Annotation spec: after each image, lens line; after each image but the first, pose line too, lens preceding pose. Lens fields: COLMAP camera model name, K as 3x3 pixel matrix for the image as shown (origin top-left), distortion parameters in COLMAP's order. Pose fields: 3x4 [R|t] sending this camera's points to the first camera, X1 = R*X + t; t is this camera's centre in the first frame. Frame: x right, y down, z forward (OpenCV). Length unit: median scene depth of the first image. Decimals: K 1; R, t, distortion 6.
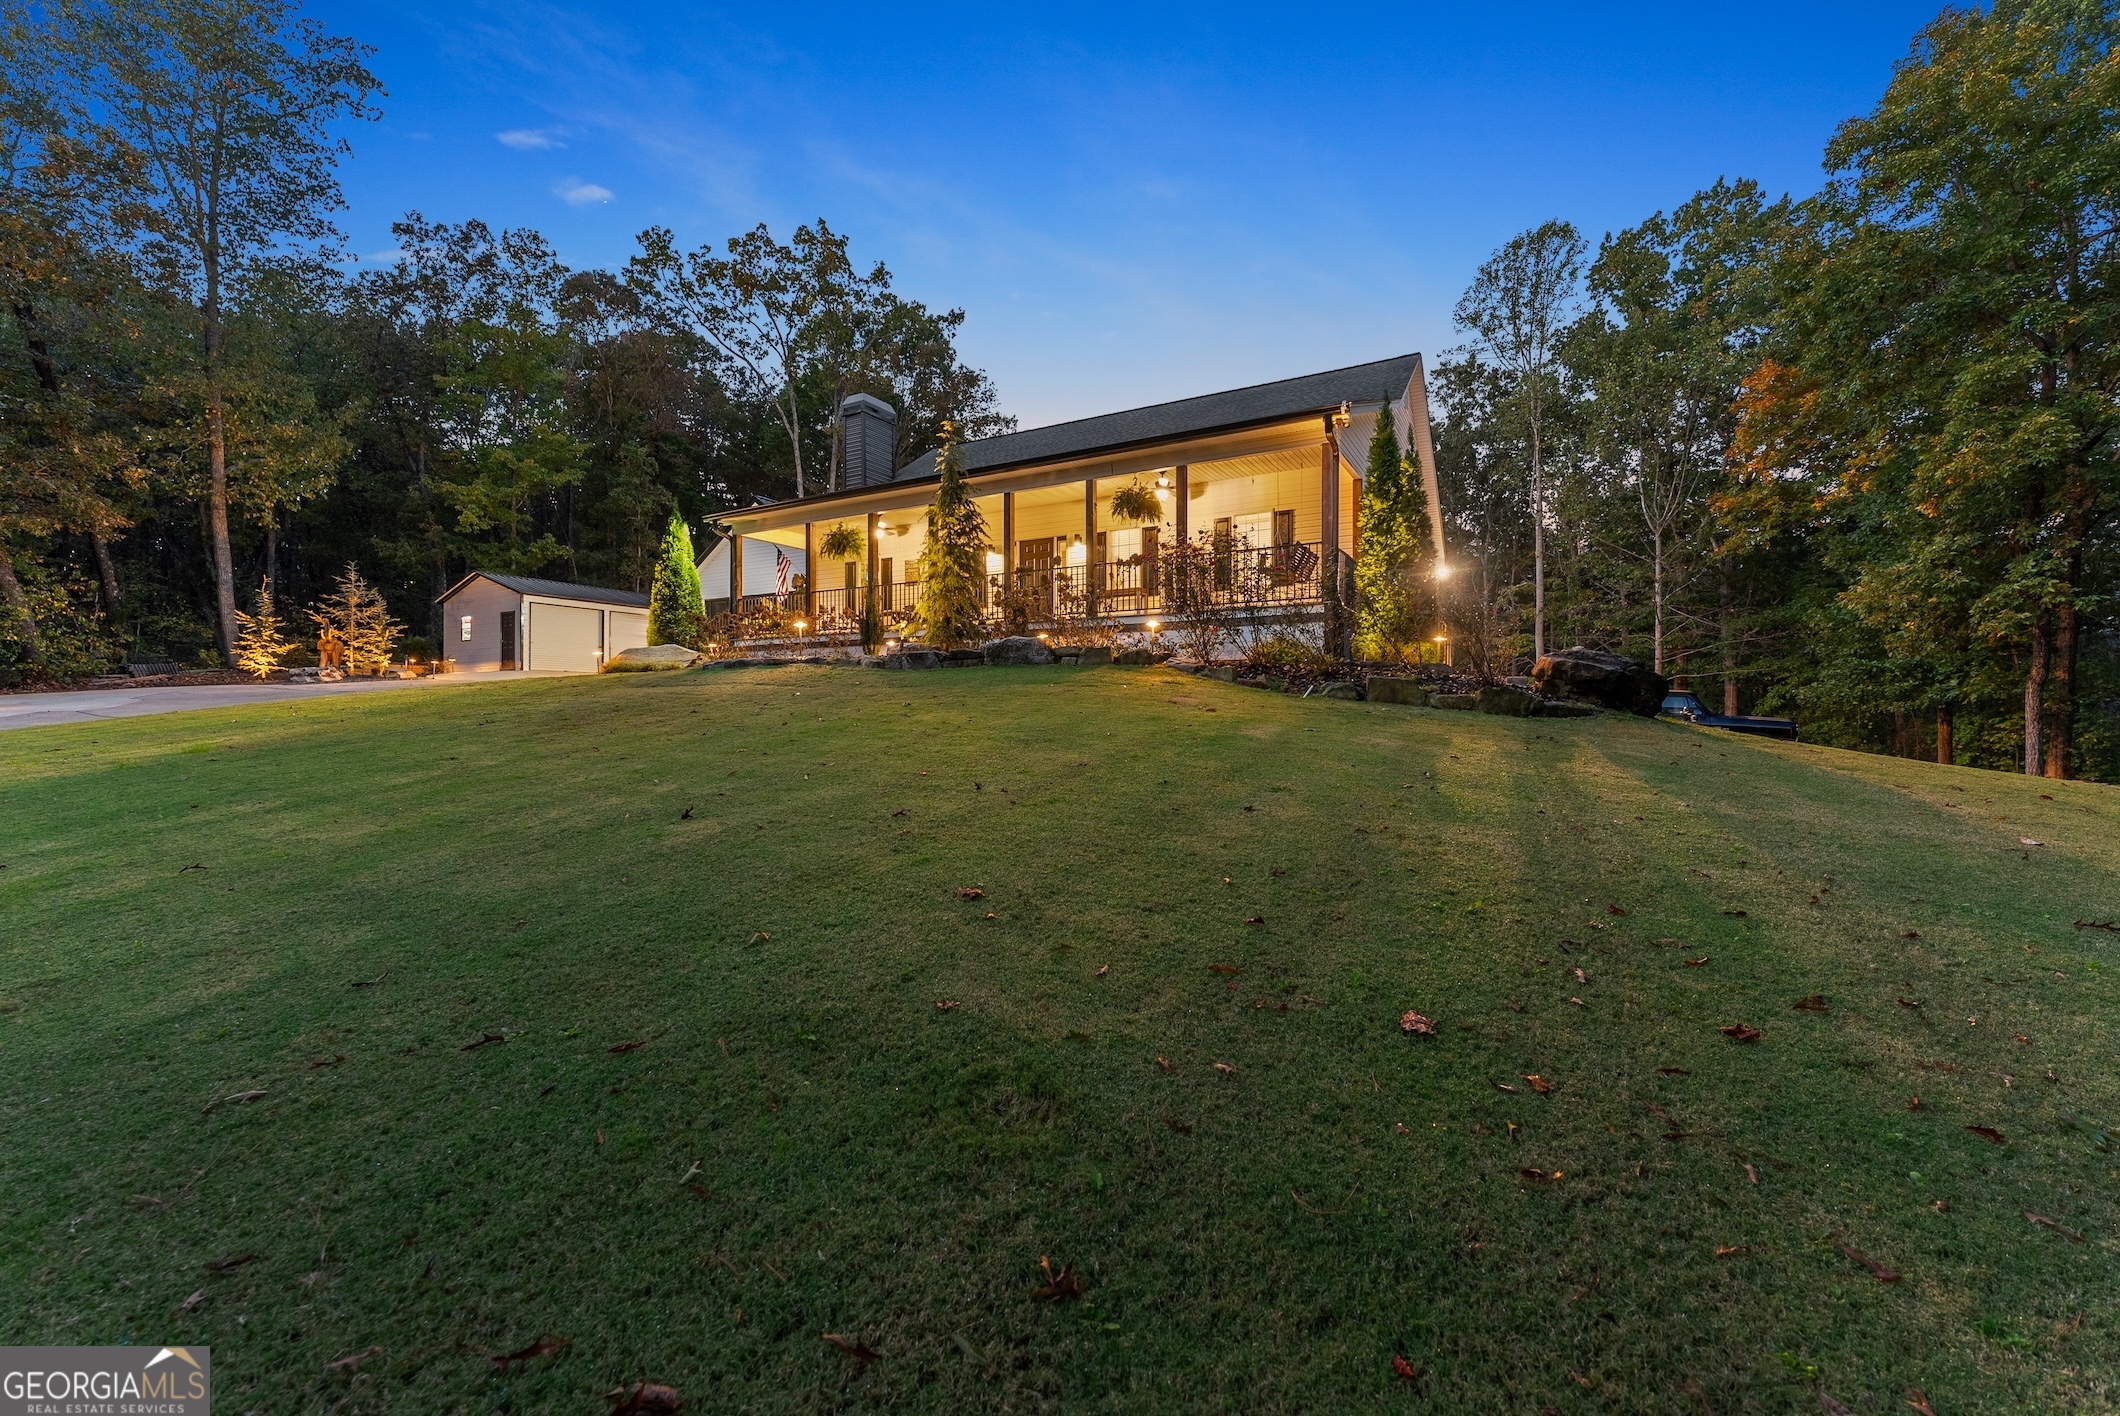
lens RADIAL K [[853.2, 0, 1062.6], [0, 853.2, 693.6], [0, 0, 1]] dist [0.001257, 0.000218]
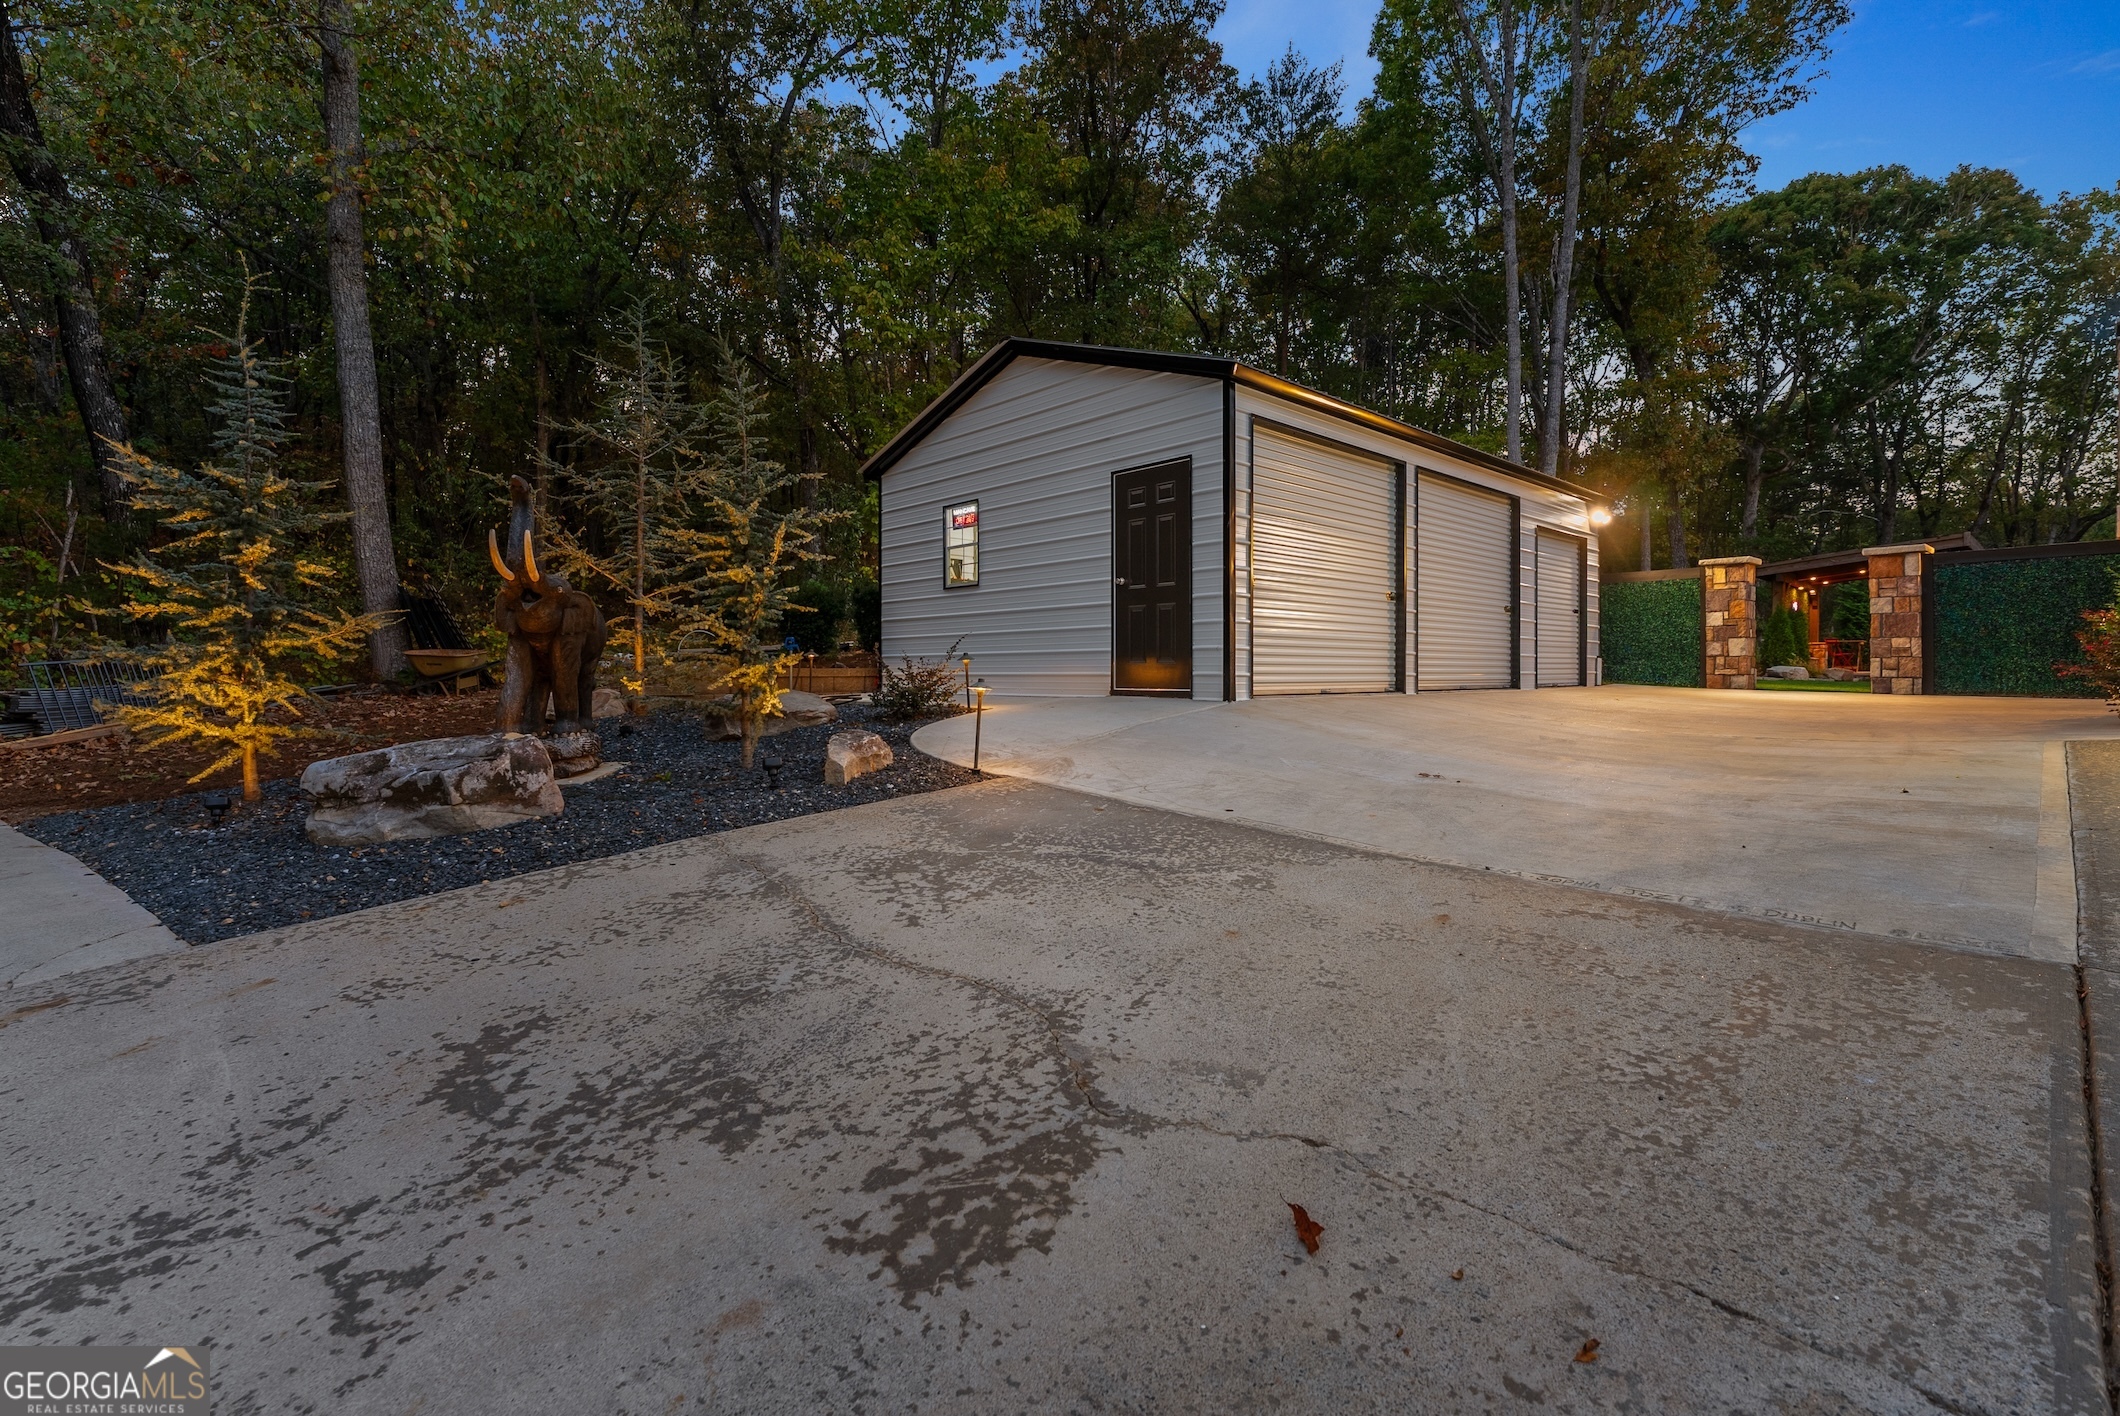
lens RADIAL K [[946.0, 0, 1056.8], [0, 946.0, 664.5], [0, 0, 1]] dist [-0.001594, 0.000407]
pose [[0.954274, -0.000011, -0.298932, -0.597184], [0.003405, 0.999936, 0.010833, -0.040379], [0.298913, -0.011355, 0.954213, 0.730291]]
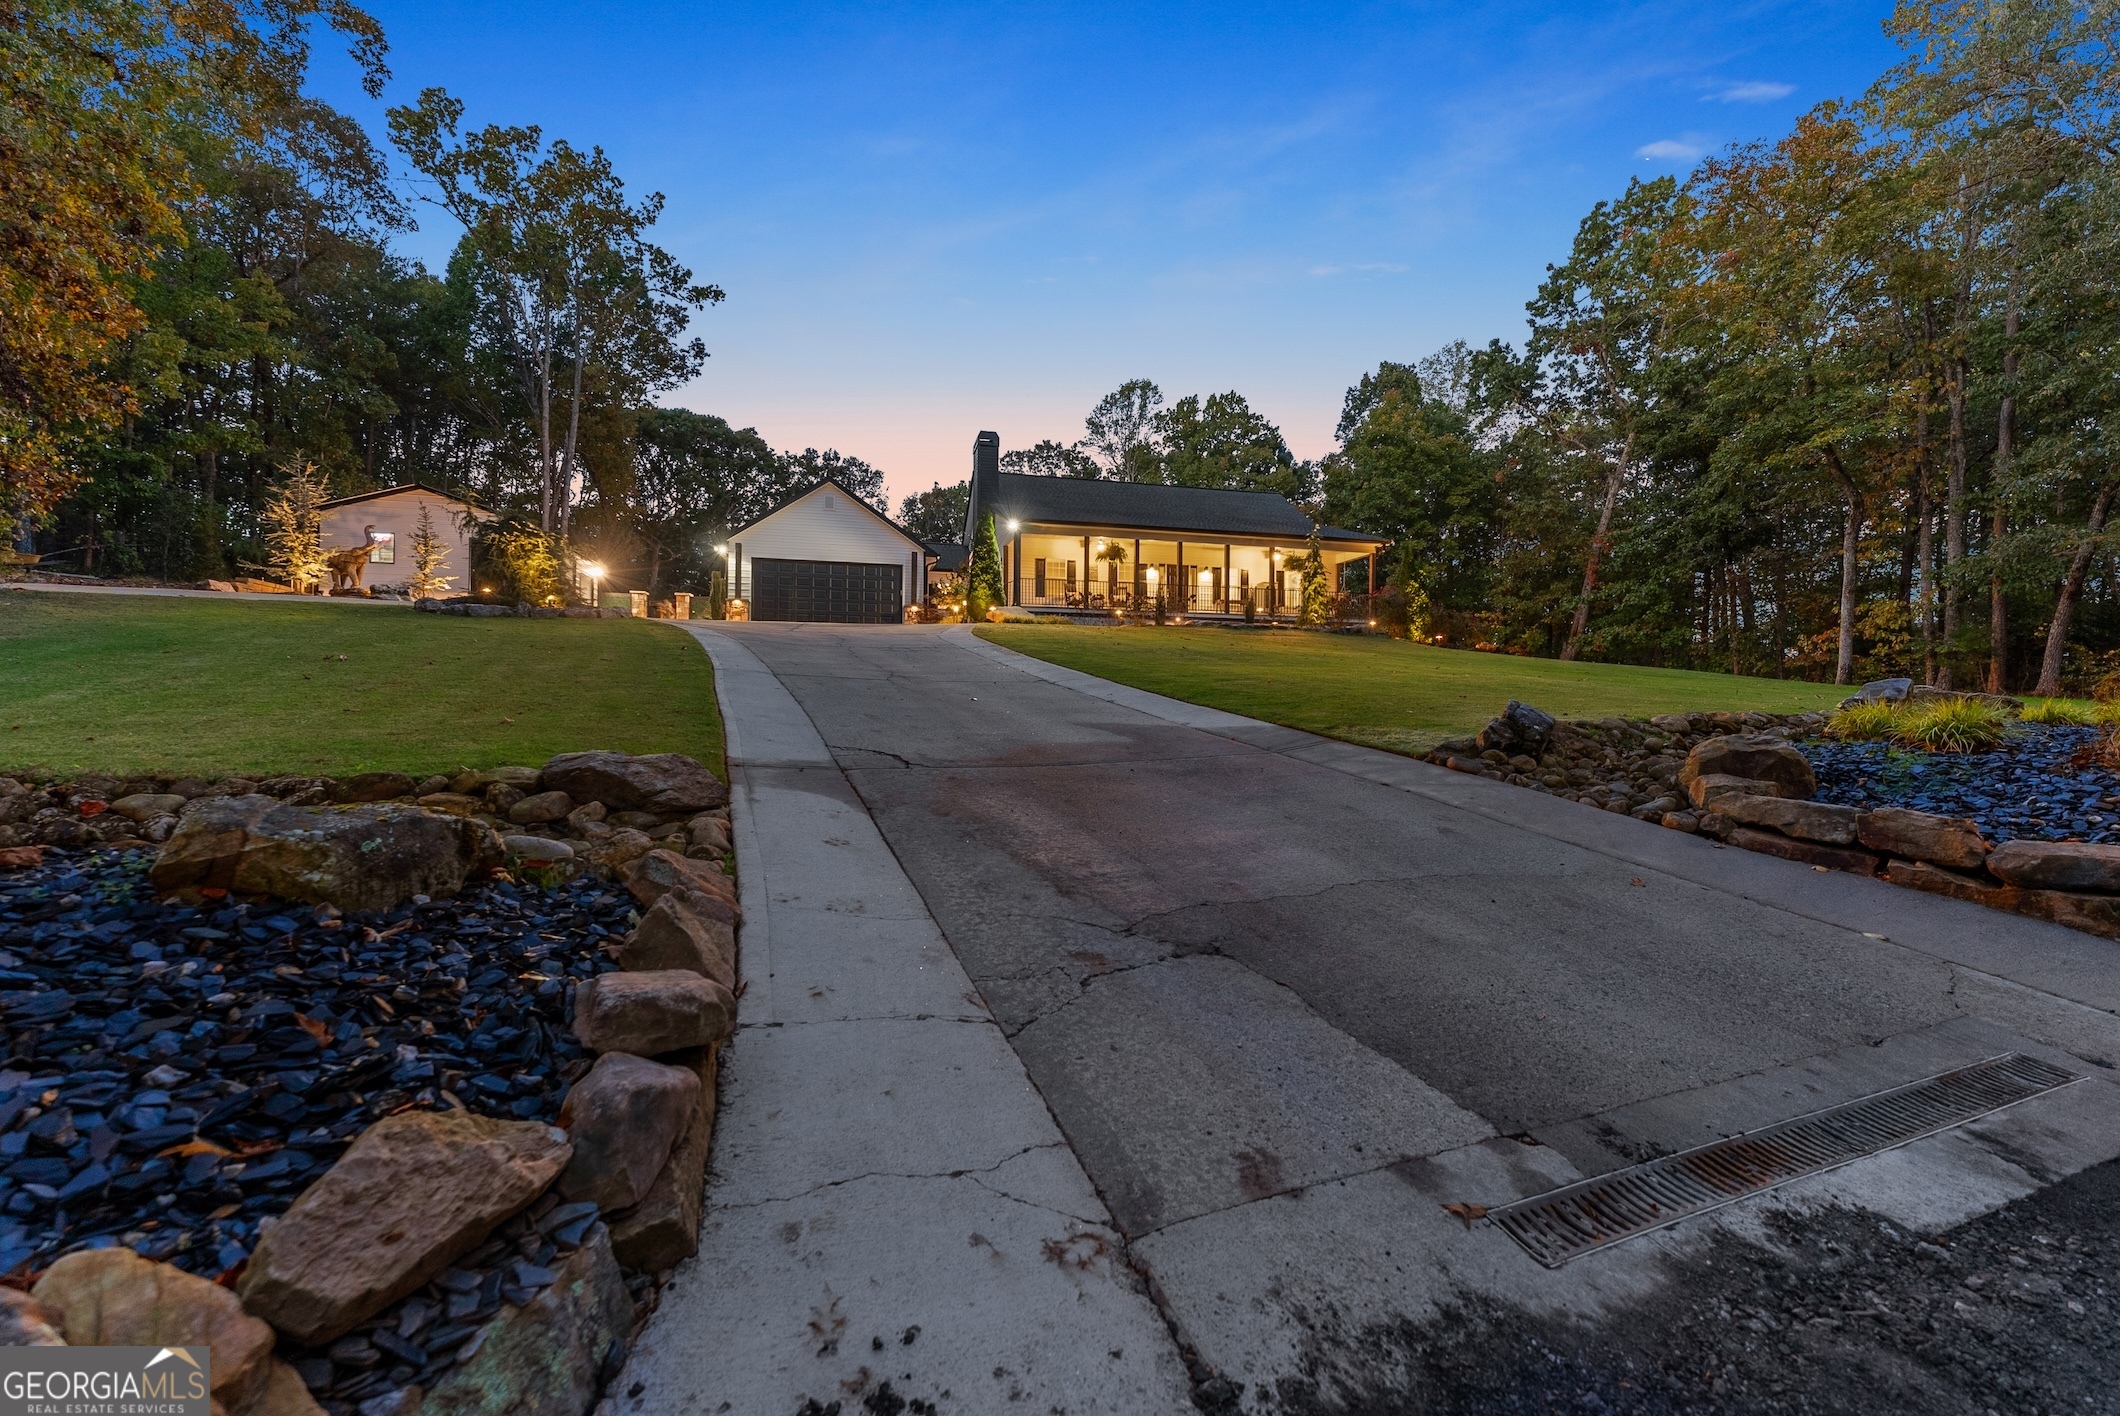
lens RADIAL K [[868.9, 0, 1087.1], [0, 868.9, 706.7], [0, 0, 1]] dist [-0.000647, -0.000041]
pose [[0.704808, 0.011742, 0.709301, -0.850690], [-0.017360, 0.999849, 0.000698, 0.065597], [-0.709185, -0.012805, 0.704906, -0.066640]]
